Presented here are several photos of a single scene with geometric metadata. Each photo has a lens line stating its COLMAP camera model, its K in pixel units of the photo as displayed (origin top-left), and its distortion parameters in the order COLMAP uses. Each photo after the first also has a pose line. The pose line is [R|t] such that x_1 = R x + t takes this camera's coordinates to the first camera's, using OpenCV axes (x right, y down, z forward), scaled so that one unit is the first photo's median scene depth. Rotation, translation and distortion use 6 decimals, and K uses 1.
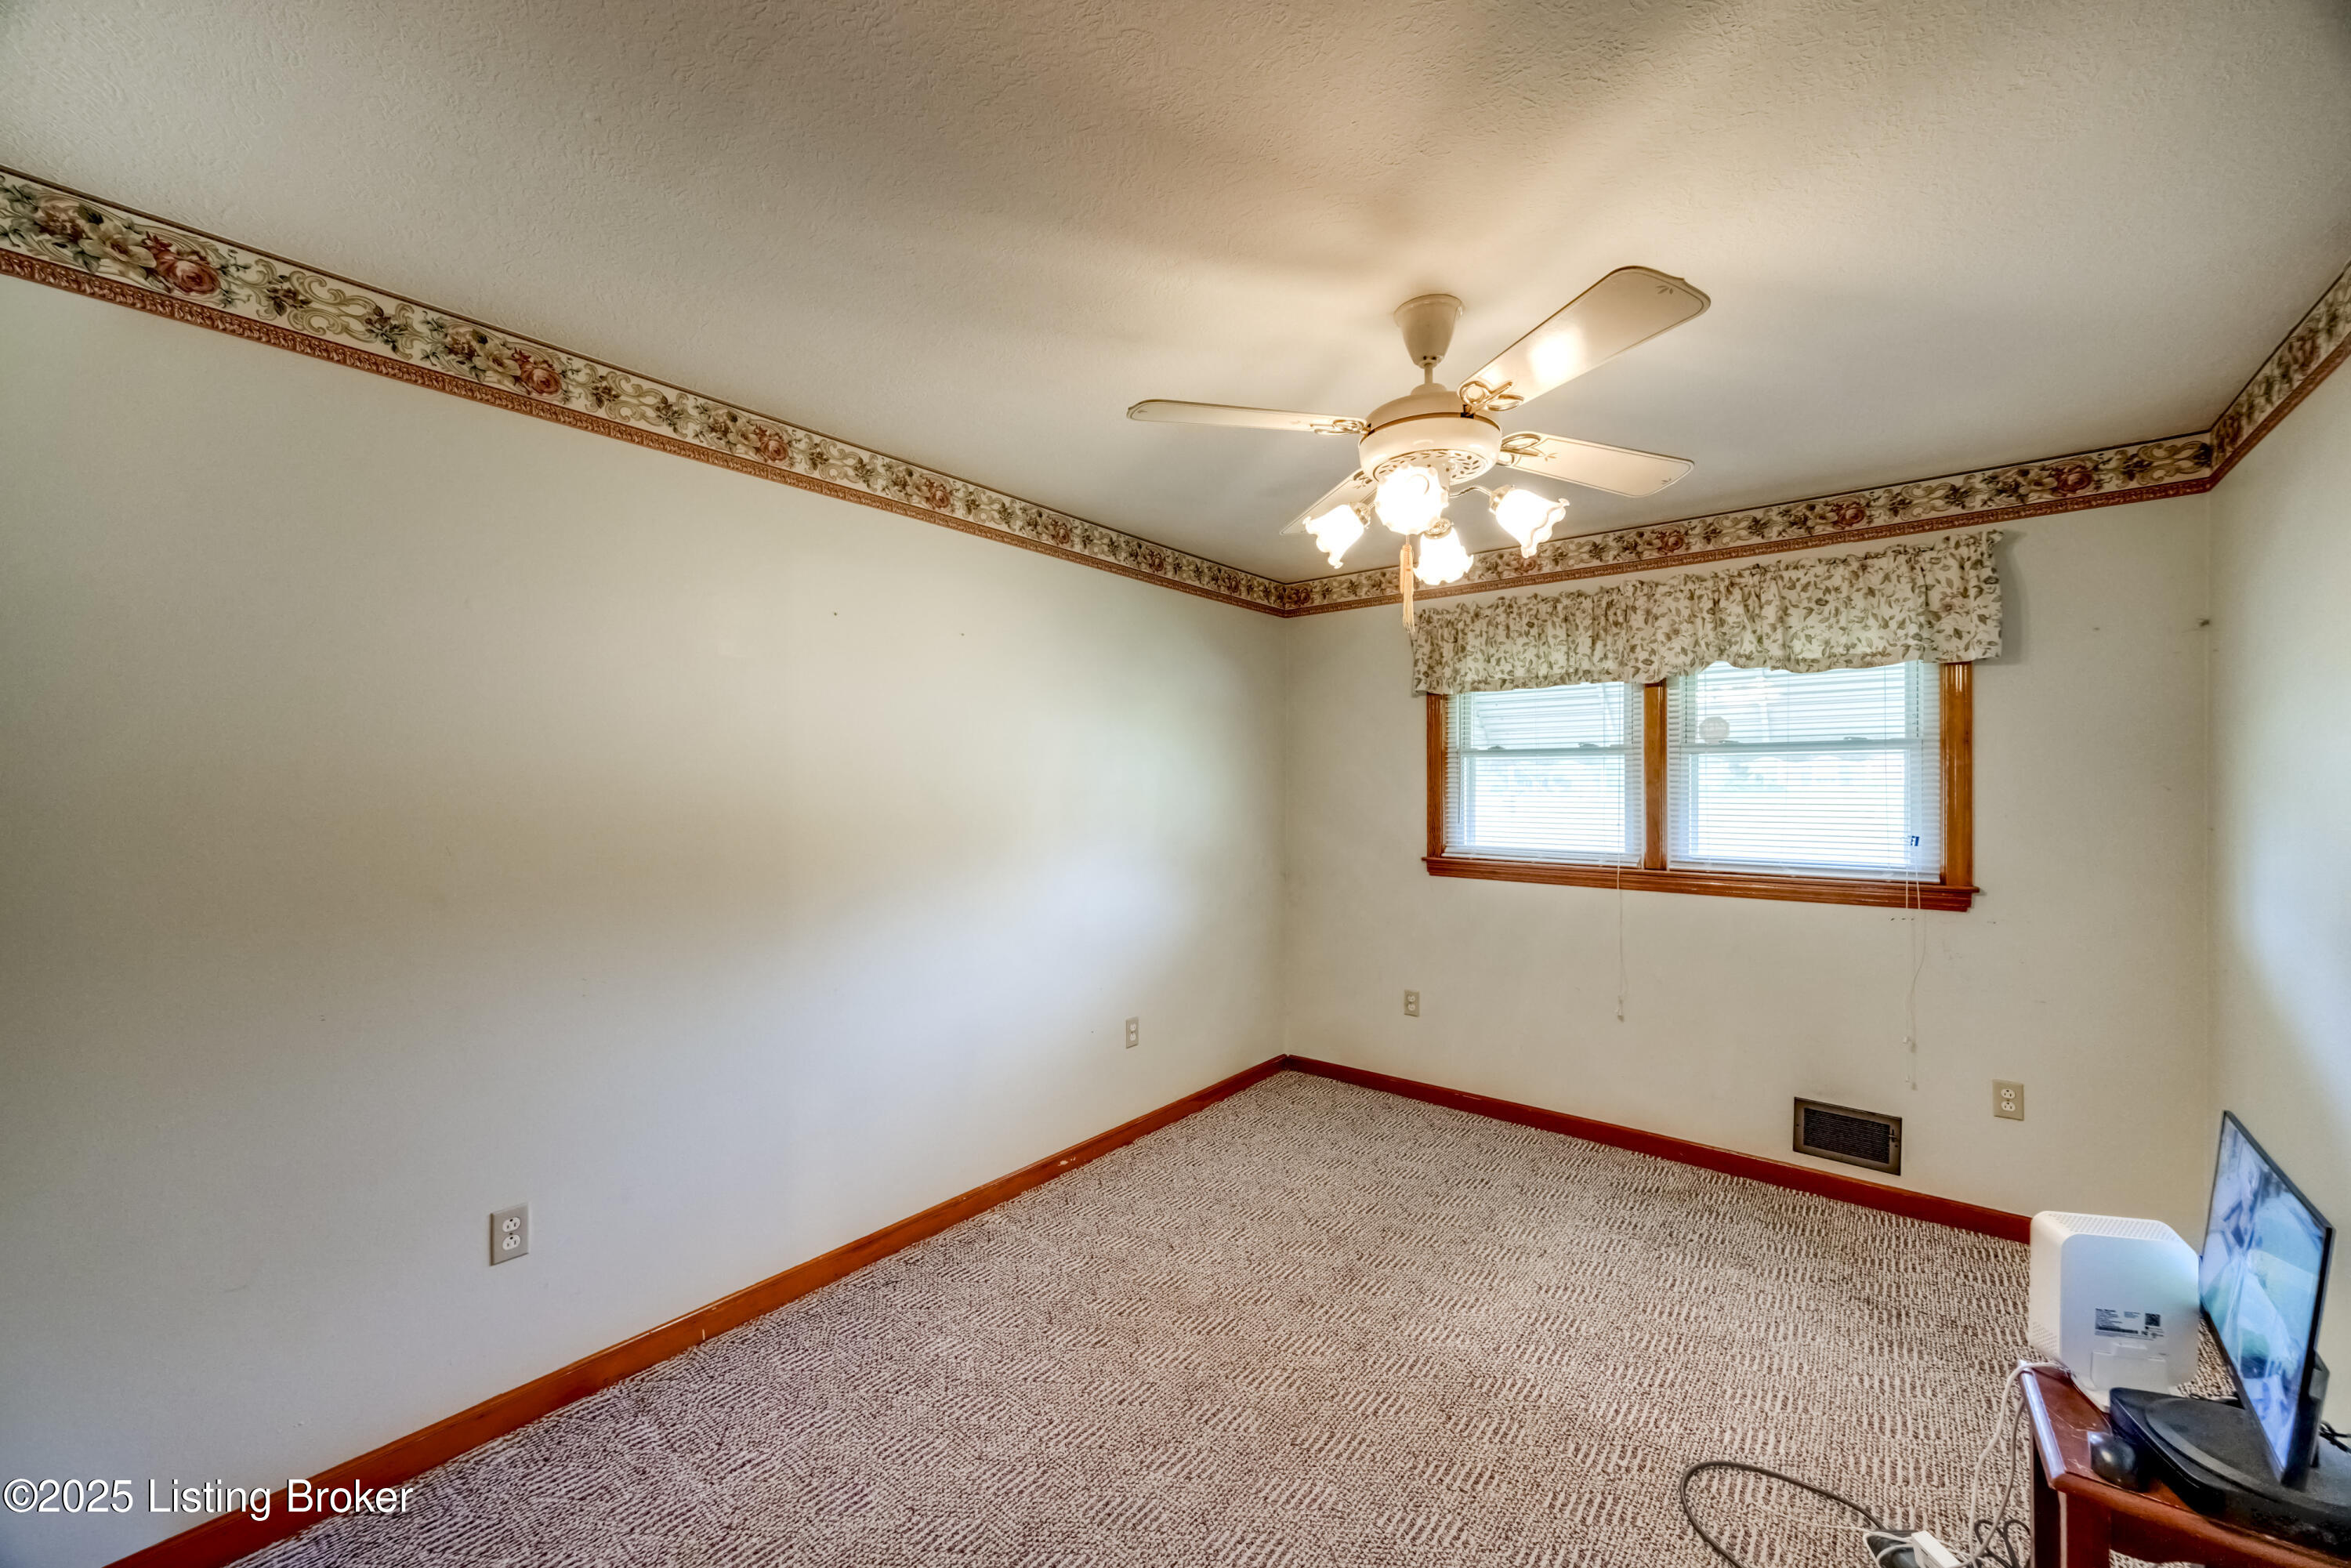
lens RADIAL K [[892.4, 0, 1171.4], [0, 892.4, 780.9], [0, 0, 1]] dist [-0.014174, 0.001354]
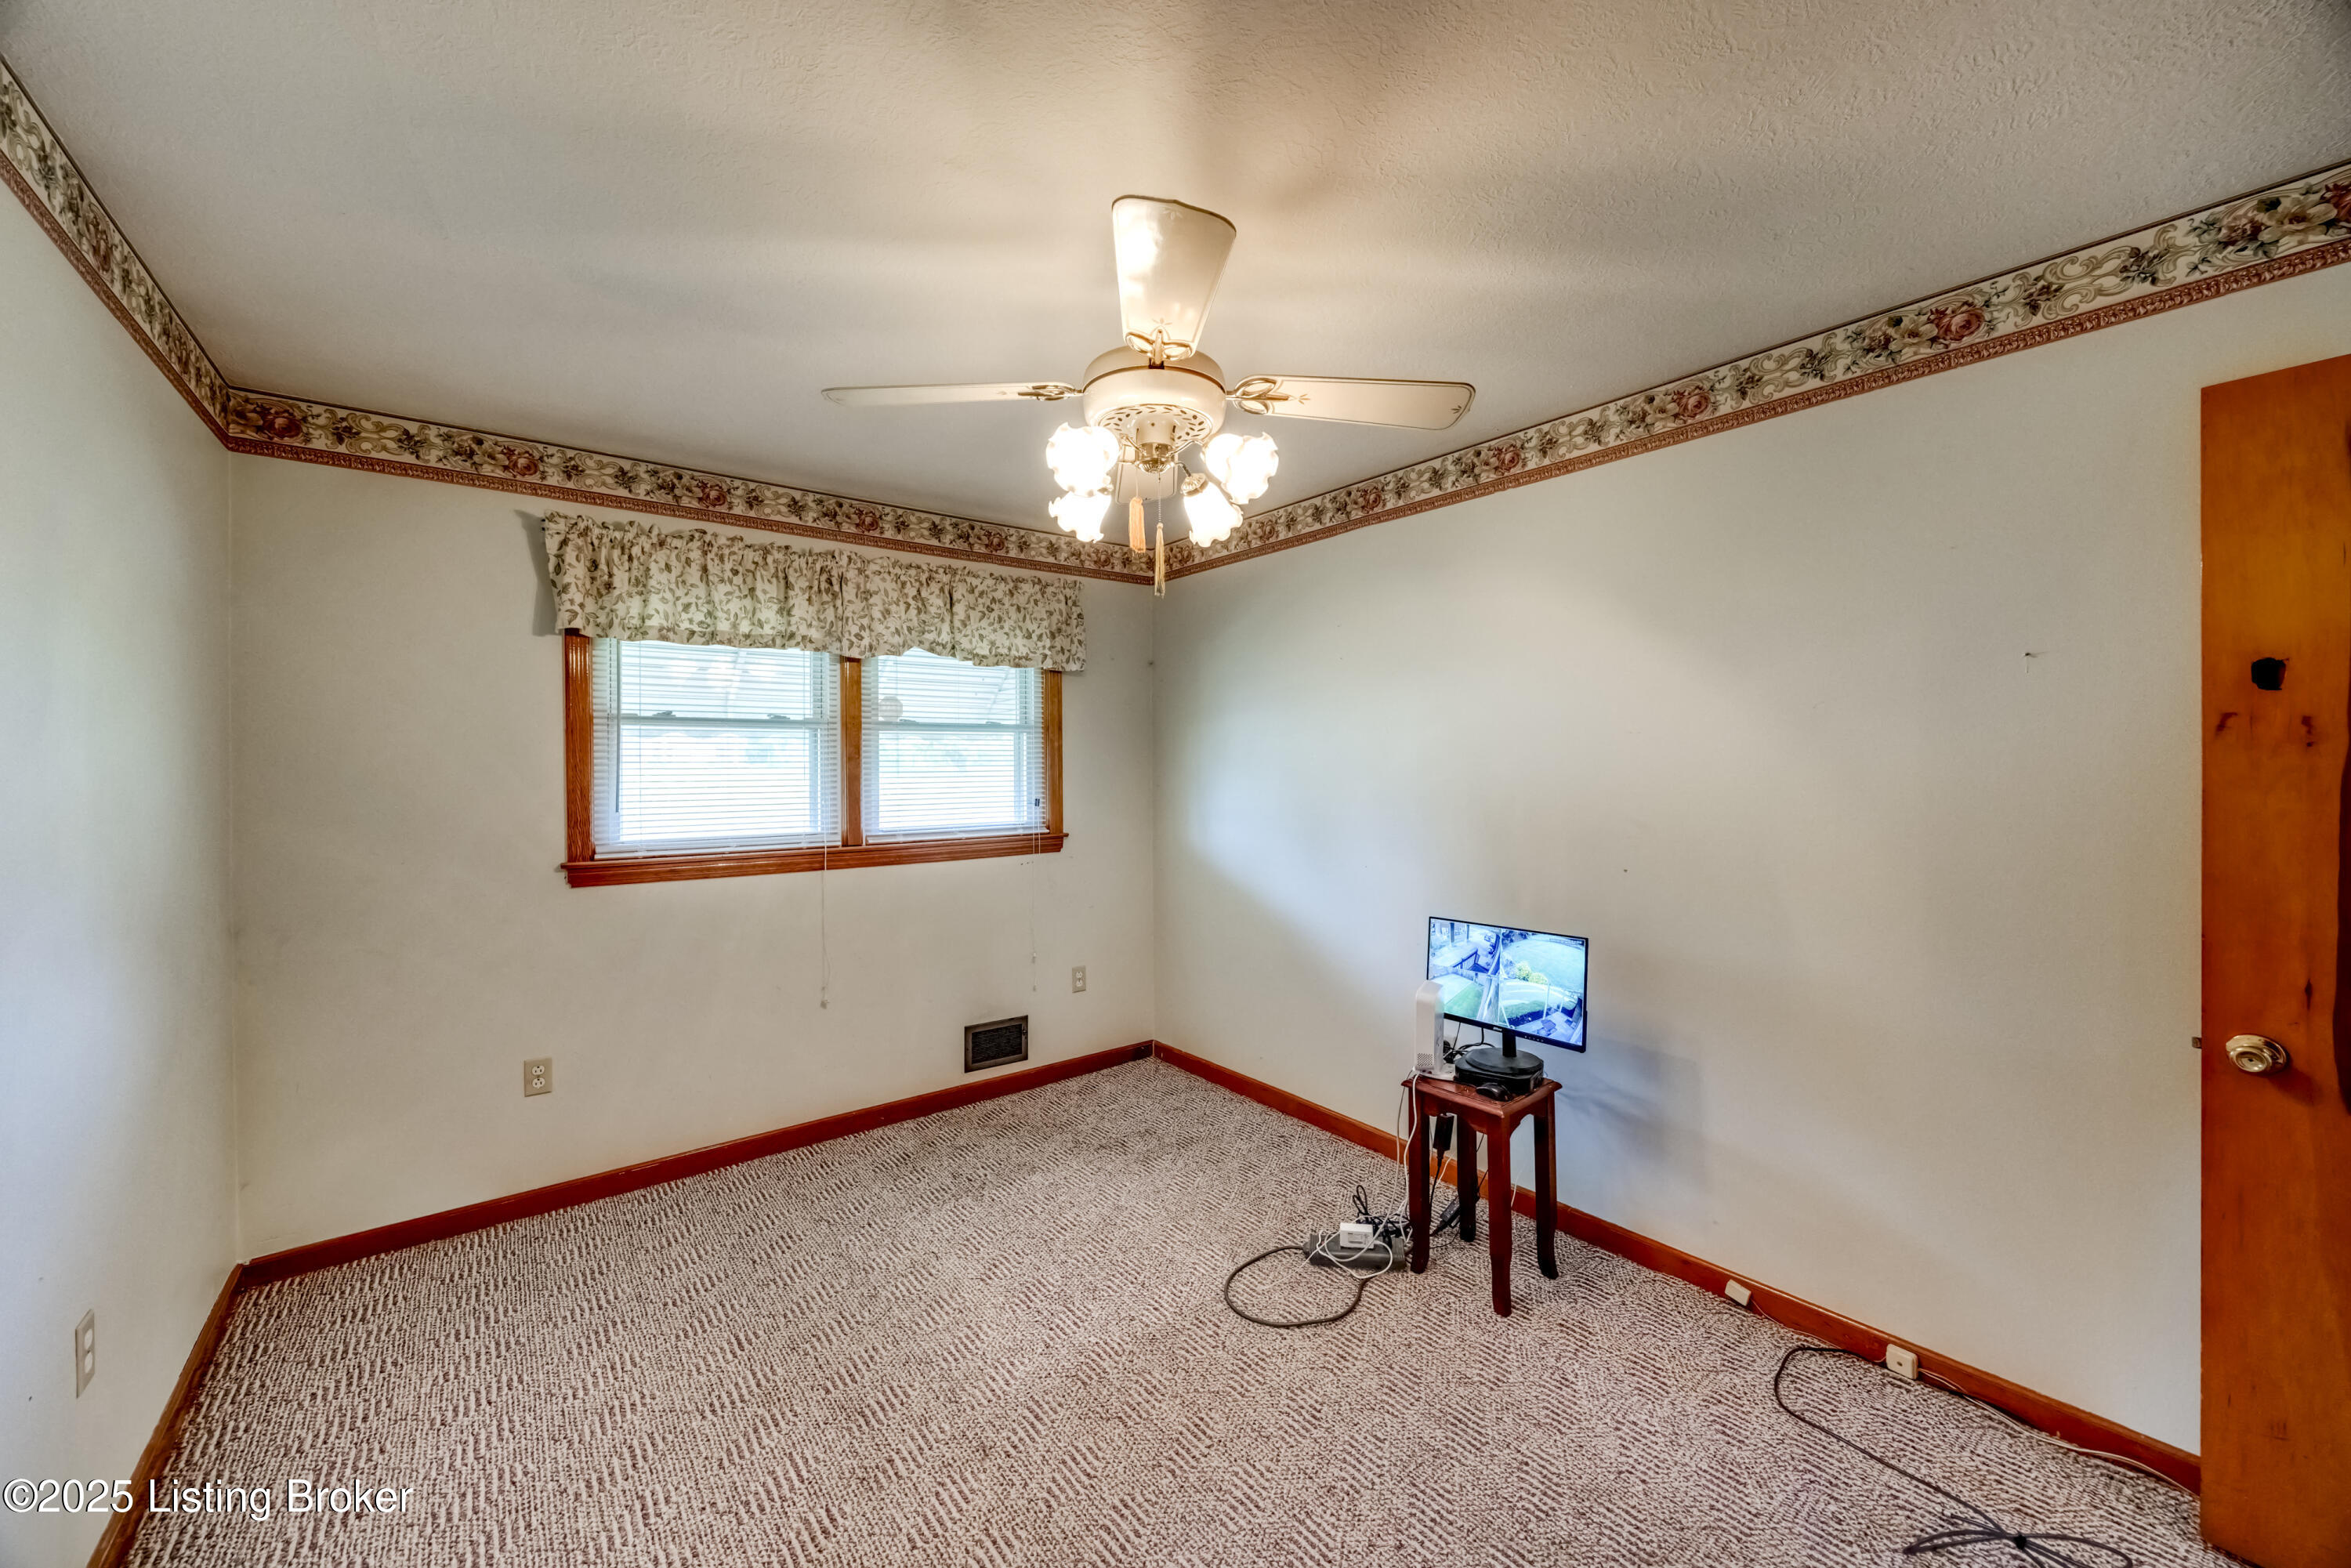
lens RADIAL K [[892.4, 0, 1180.3], [0, 892.4, 768.4], [0, 0, 1]] dist [-0.014174, 0.001354]
pose [[0.201561, -0.006596, 0.979454, -0.377166], [0.002872, 0.999977, 0.006143, 0.008168], [-0.979472, 0.001575, 0.201576, 0.463506]]
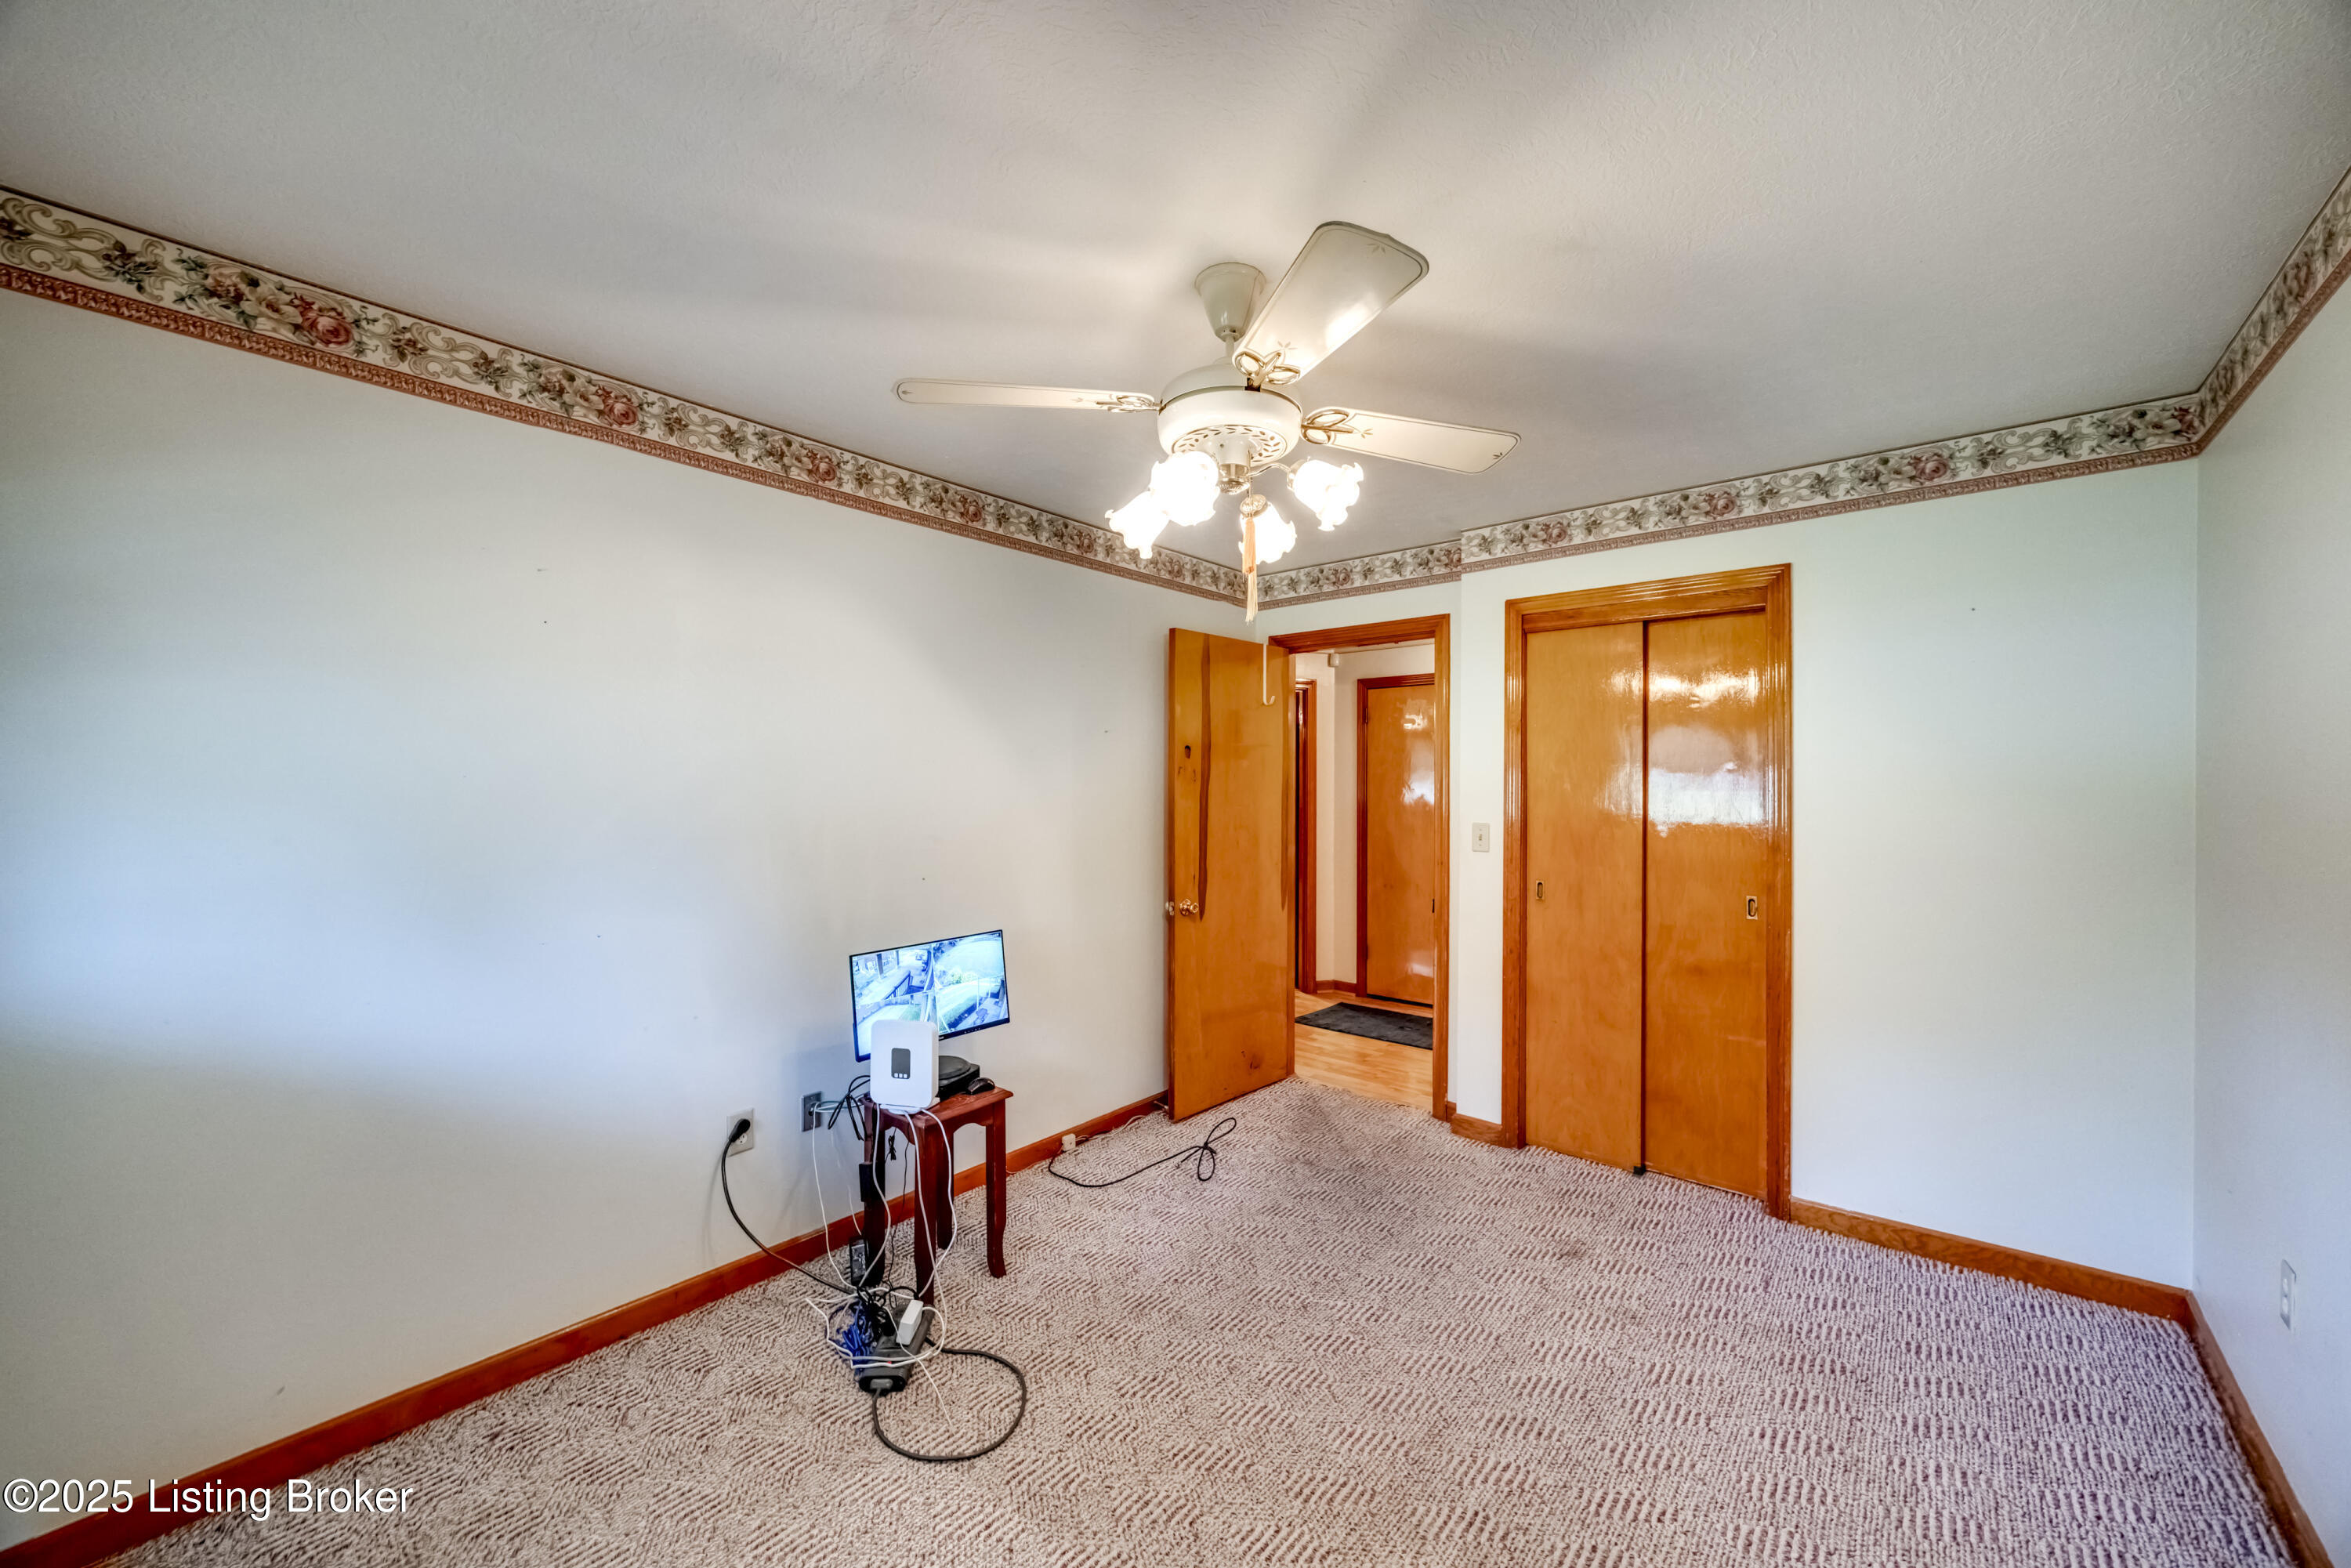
lens RADIAL K [[892.4, 0, 1184.7], [0, 892.4, 785.7], [0, 0, 1]] dist [-0.014174, 0.001354]
pose [[-0.999872, -0.000862, -0.015970, 0.209821], [-0.000811, 0.999995, -0.003178, 0.010969], [0.015973, -0.003164, -0.999867, 1.153813]]
